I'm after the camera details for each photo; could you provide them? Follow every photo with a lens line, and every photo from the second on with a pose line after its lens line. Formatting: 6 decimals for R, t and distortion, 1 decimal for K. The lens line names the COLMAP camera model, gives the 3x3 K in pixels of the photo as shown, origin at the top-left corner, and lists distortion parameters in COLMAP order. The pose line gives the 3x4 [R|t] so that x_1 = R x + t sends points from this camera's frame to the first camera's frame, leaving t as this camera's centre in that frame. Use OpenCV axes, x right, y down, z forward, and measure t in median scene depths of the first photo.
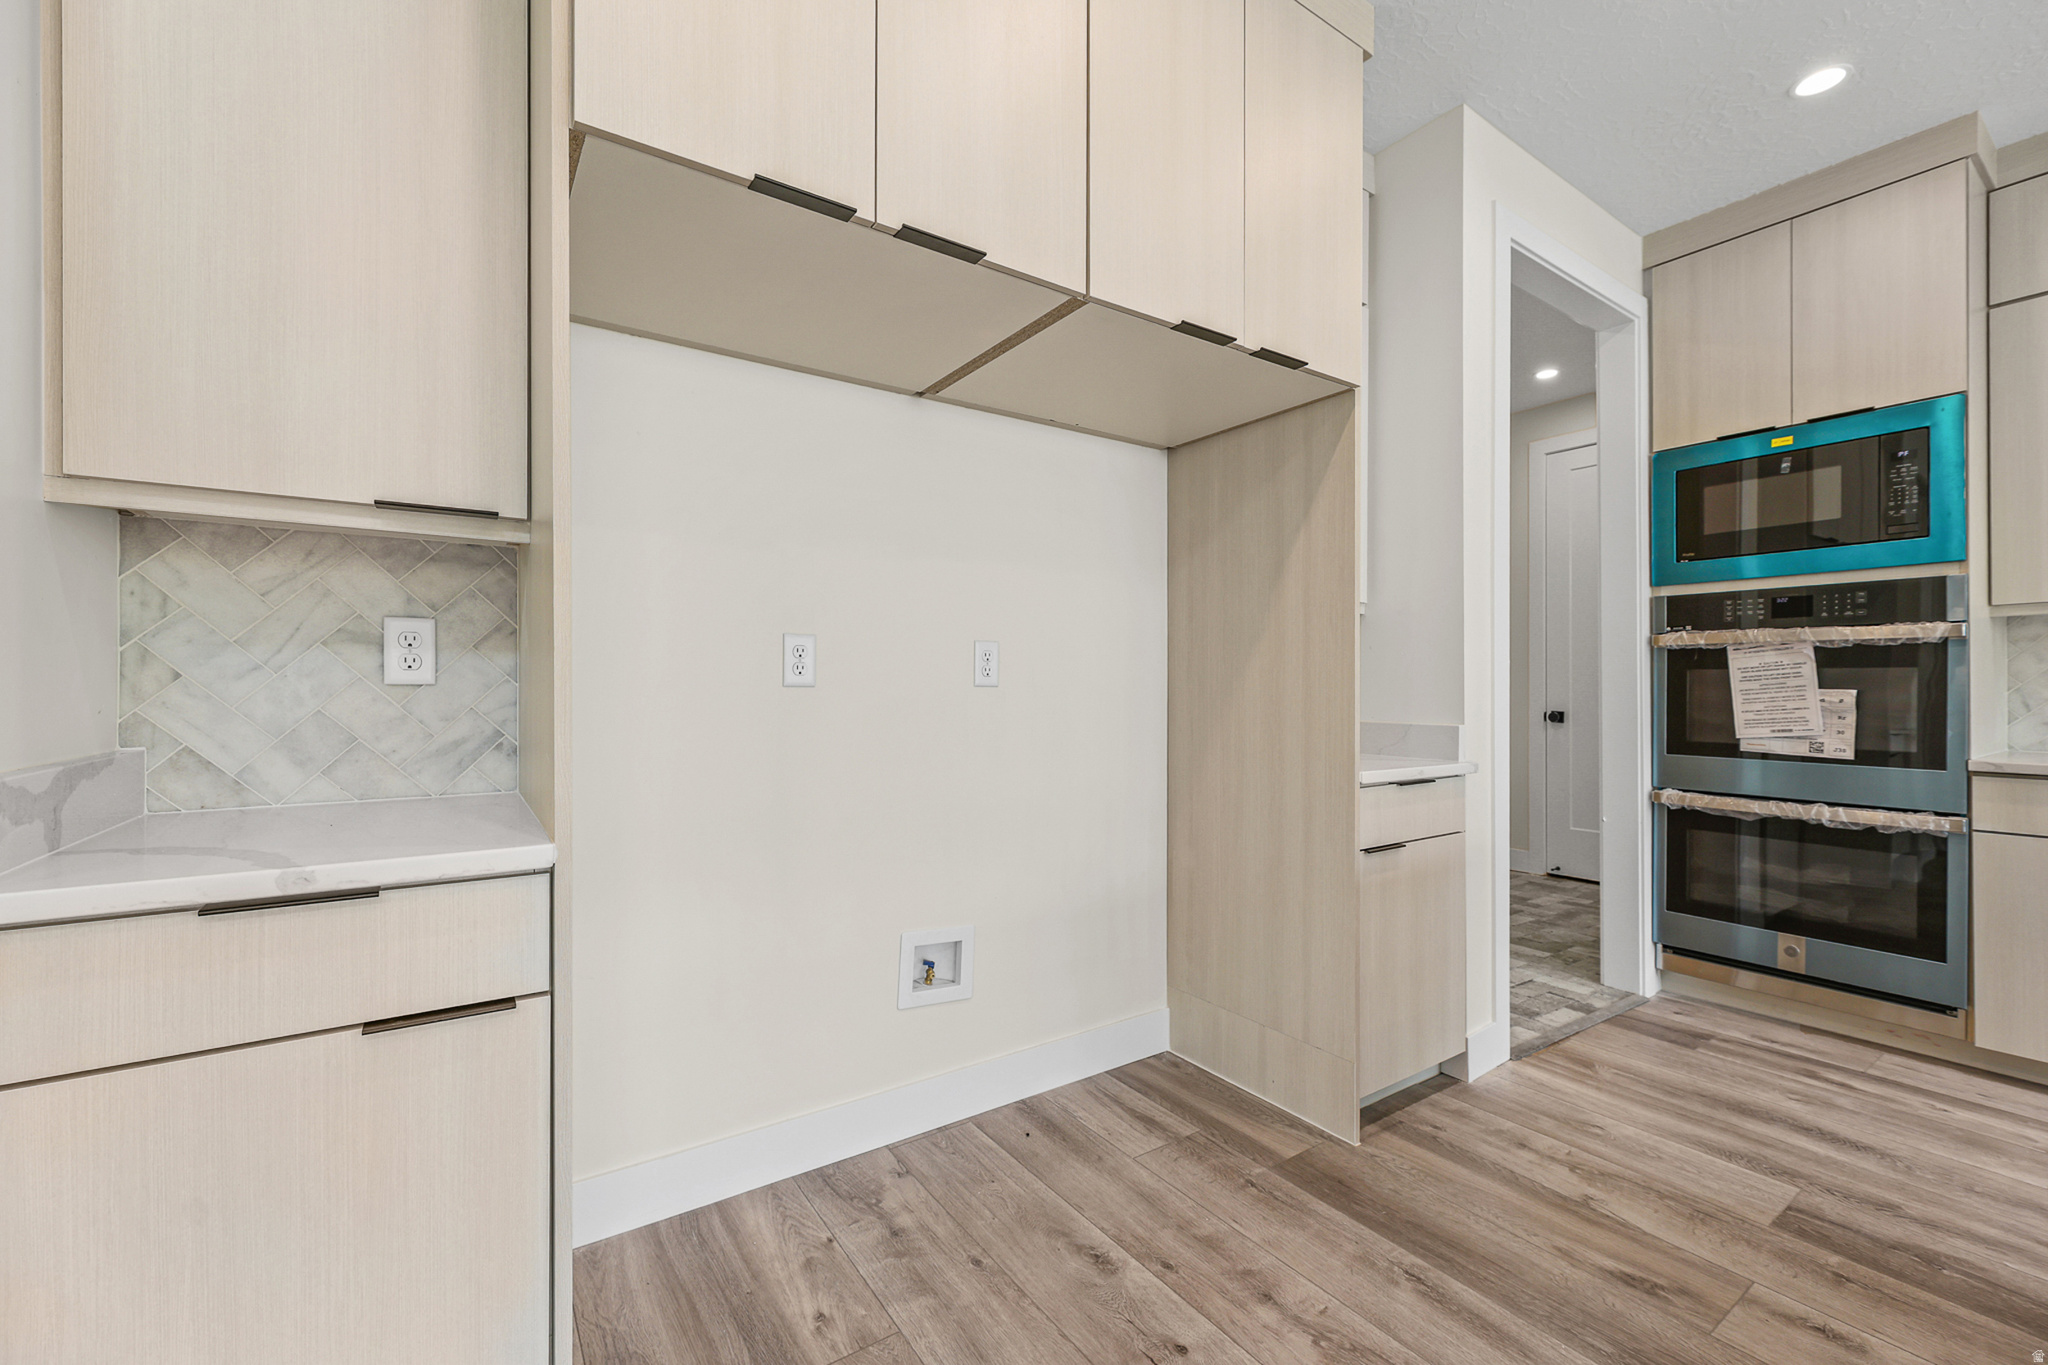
lens RADIAL K [[831.4, 0, 1011.2], [0, 831.4, 690.4], [0, 0, 1]] dist [-0.002152, -0.000490]
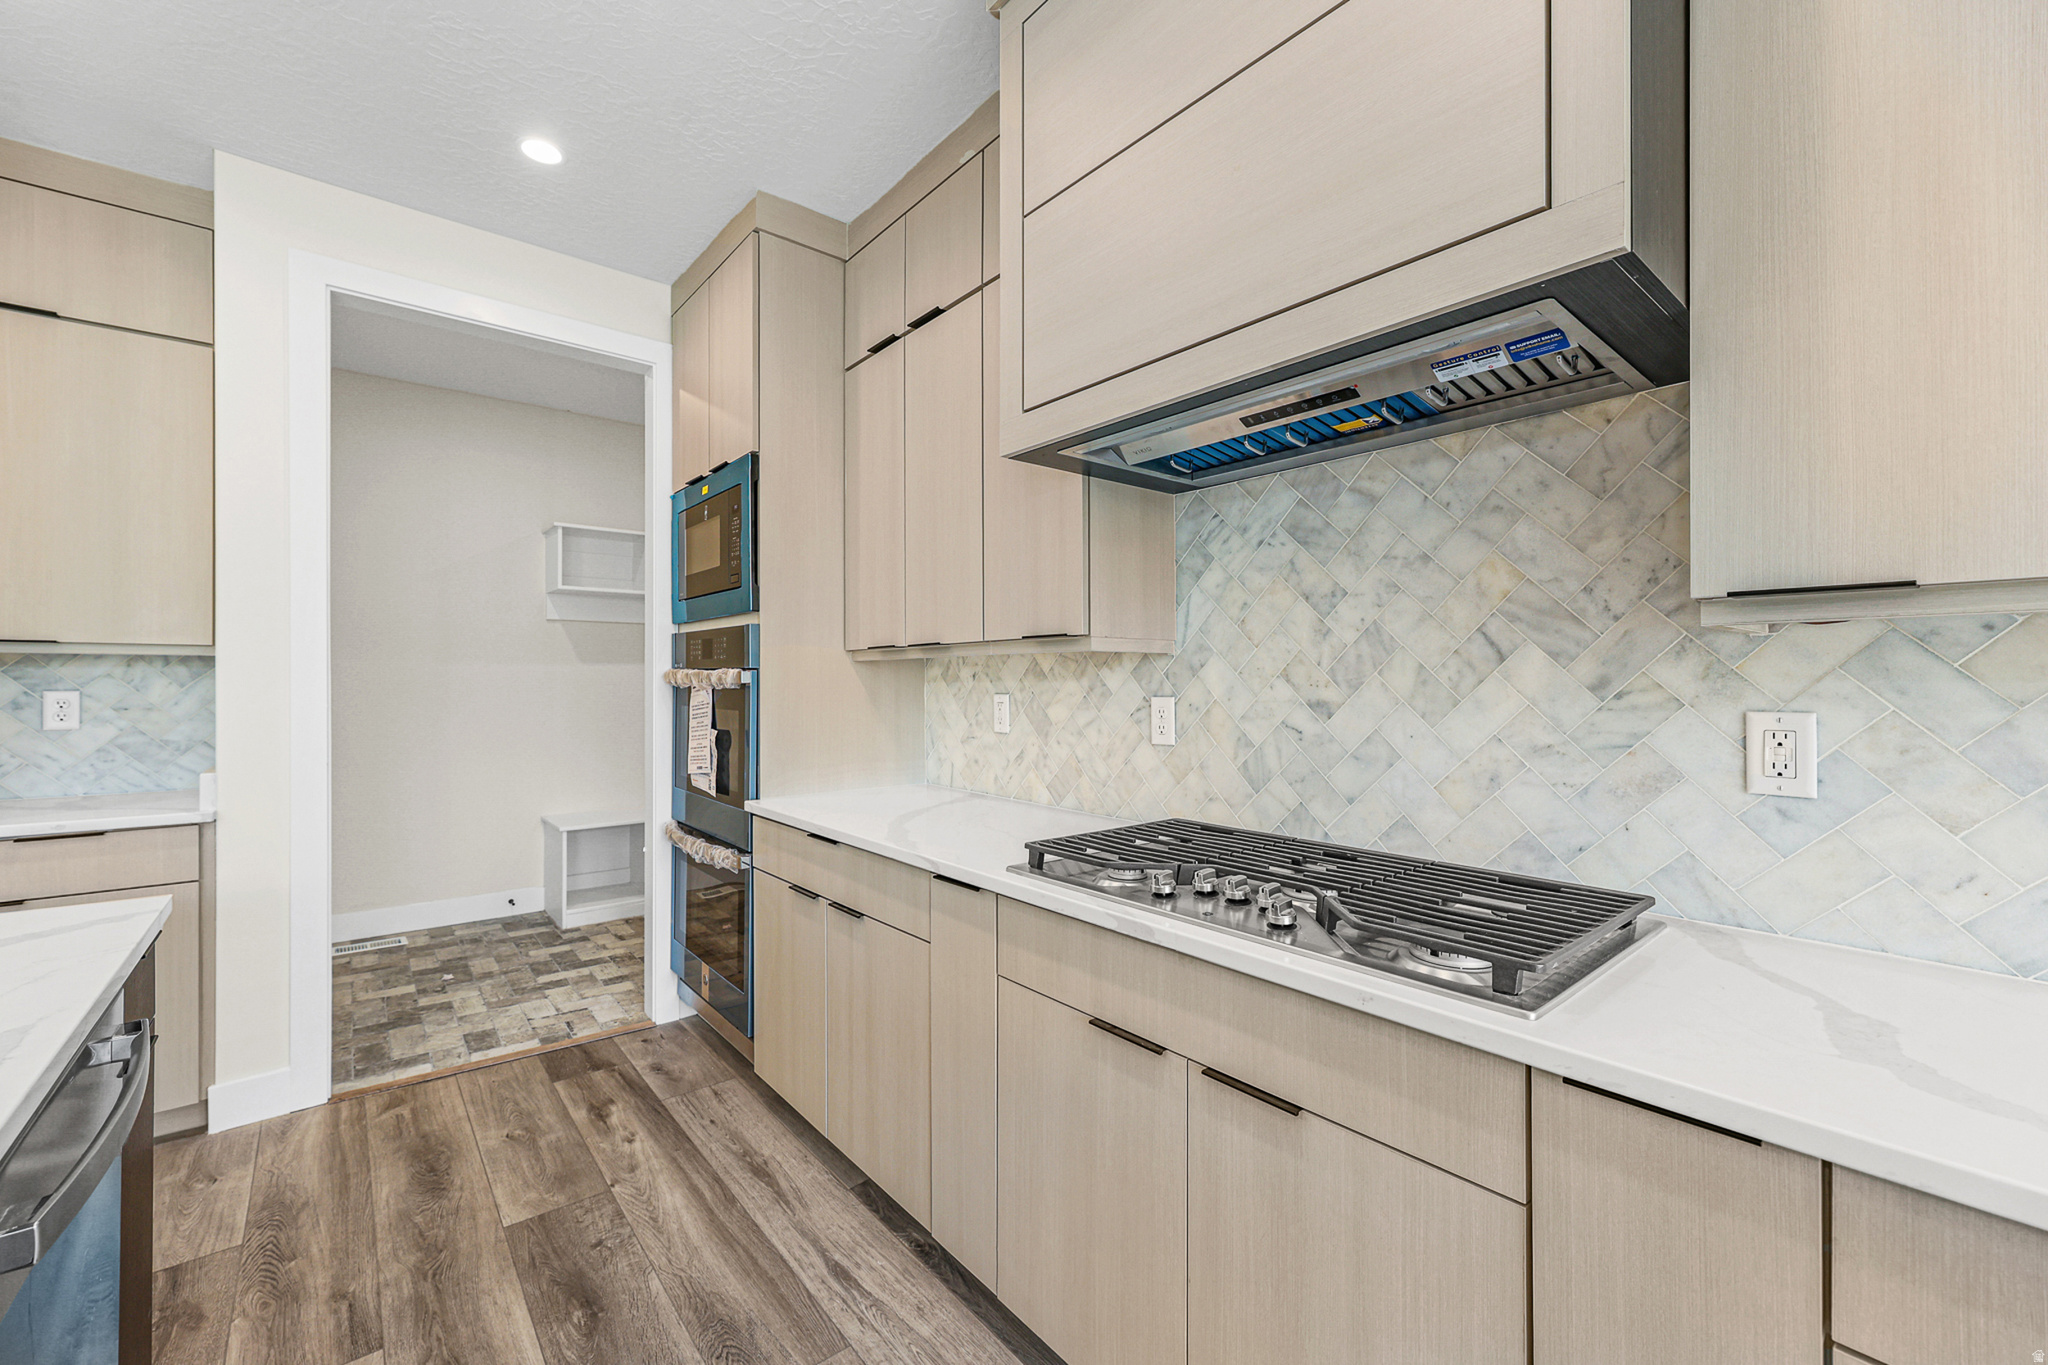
lens RADIAL K [[831.4, 0, 1016.1], [0, 831.4, 681.3], [0, 0, 1]] dist [-0.002152, -0.000490]
pose [[0.993921, -0.004550, 0.110004, 1.372156], [0.004765, 0.999987, -0.001698, -0.062264], [-0.109995, 0.002212, 0.993930, -0.087687]]
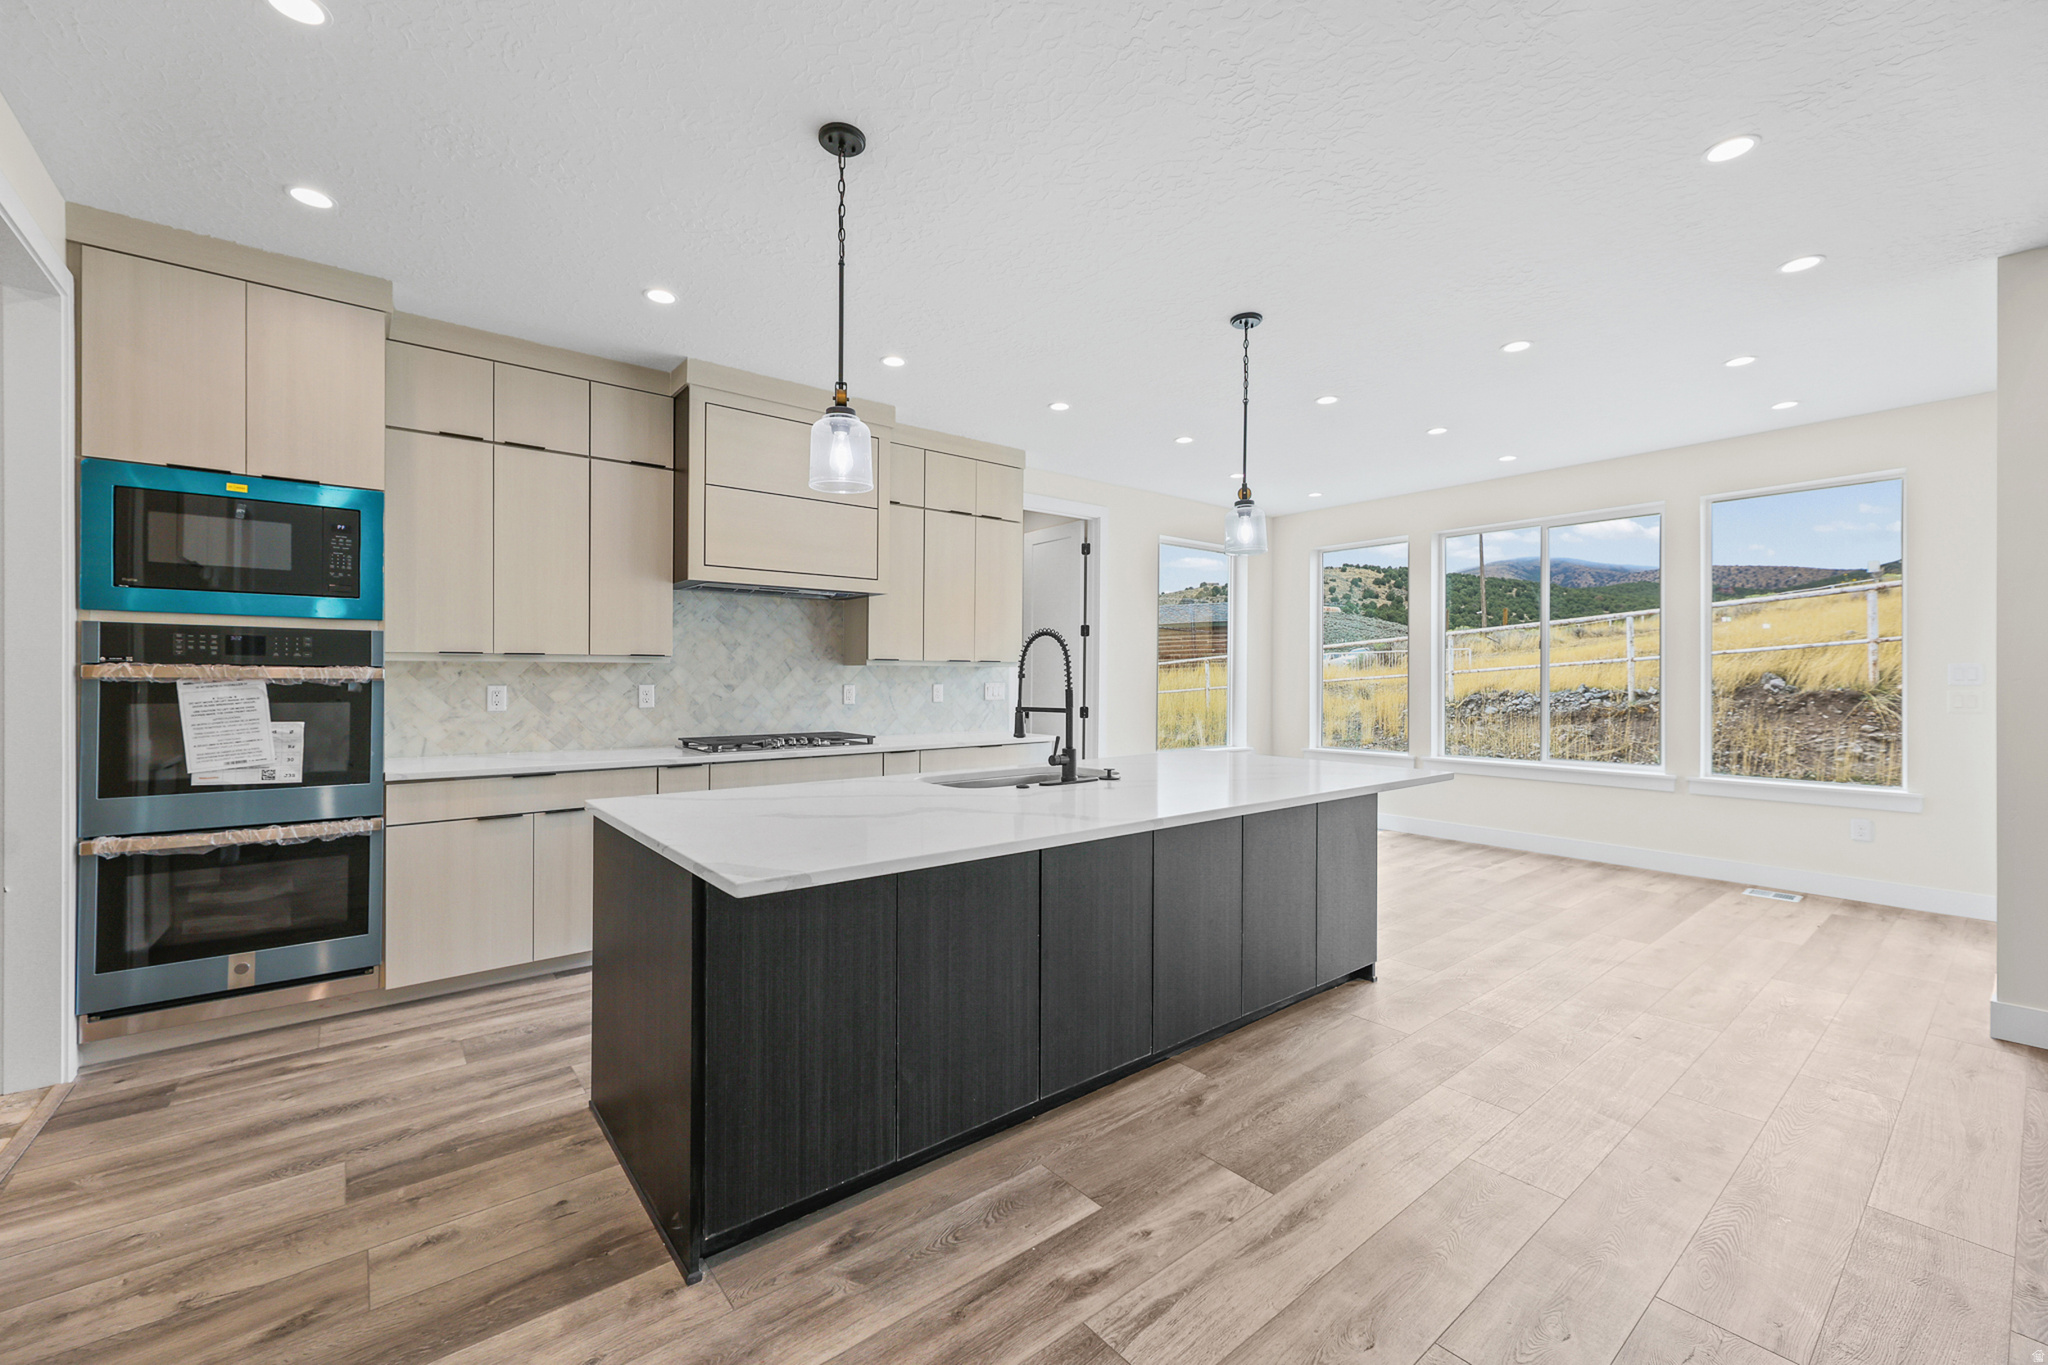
lens RADIAL K [[831.4, 0, 1026.0], [0, 831.4, 678.7], [0, 0, 1]] dist [-0.002152, -0.000490]
pose [[-0.097403, -0.004203, 0.995236, -0.235873], [0.002553, 0.999987, 0.004473, -0.065354], [-0.995242, 0.002976, -0.097391, 0.116097]]
